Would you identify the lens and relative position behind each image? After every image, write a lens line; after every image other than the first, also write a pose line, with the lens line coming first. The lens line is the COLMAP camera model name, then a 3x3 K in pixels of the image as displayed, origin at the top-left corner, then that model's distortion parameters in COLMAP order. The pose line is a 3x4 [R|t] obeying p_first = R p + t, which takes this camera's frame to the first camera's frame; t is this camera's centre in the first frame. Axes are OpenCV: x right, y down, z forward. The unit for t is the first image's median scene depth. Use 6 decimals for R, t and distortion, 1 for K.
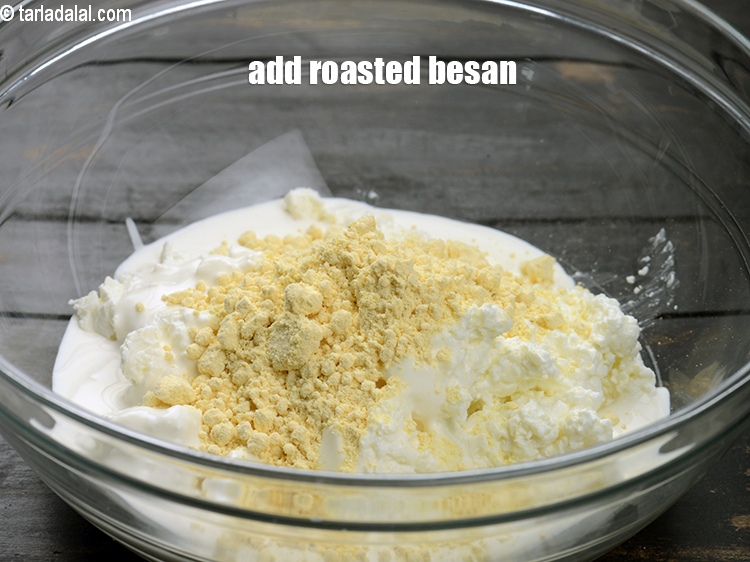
lens RADIAL K [[2853.6, 0, 375.0], [0, 2853.6, 281.0], [0, 0, 1]] dist [-0.498576, 0.001447]
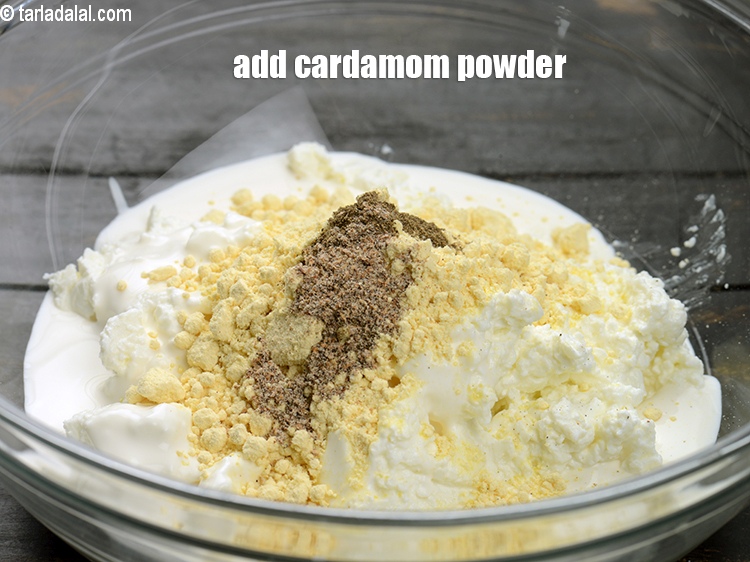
lens RADIAL K [[2896.9, 0, 375.0], [0, 2896.9, 281.0], [0, 0, 1]] dist [-0.309640, -4.565335]
pose [[0.999972, 0.004359, -0.006067, 0.001444], [-0.003984, 0.998159, 0.060512, -0.047492], [0.006320, -0.060487, 0.998149, 0.101929]]
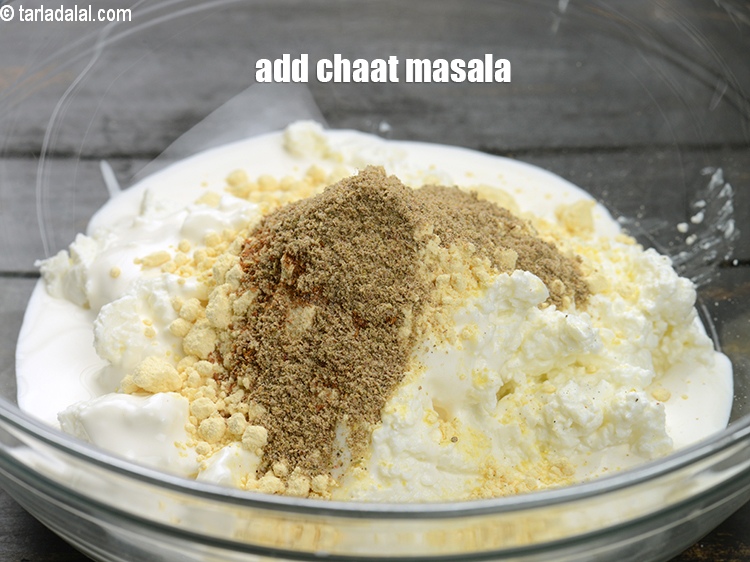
lens RADIAL K [[2896.9, 0, 375.0], [0, 2896.9, 281.0], [0, 0, 1]] dist [-0.309640, -4.565335]
pose [[0.999916, -0.011504, -0.005925, 0.001107], [0.011904, 0.997284, 0.072683, -0.051382], [0.005073, -0.072747, 0.997338, 0.125732]]
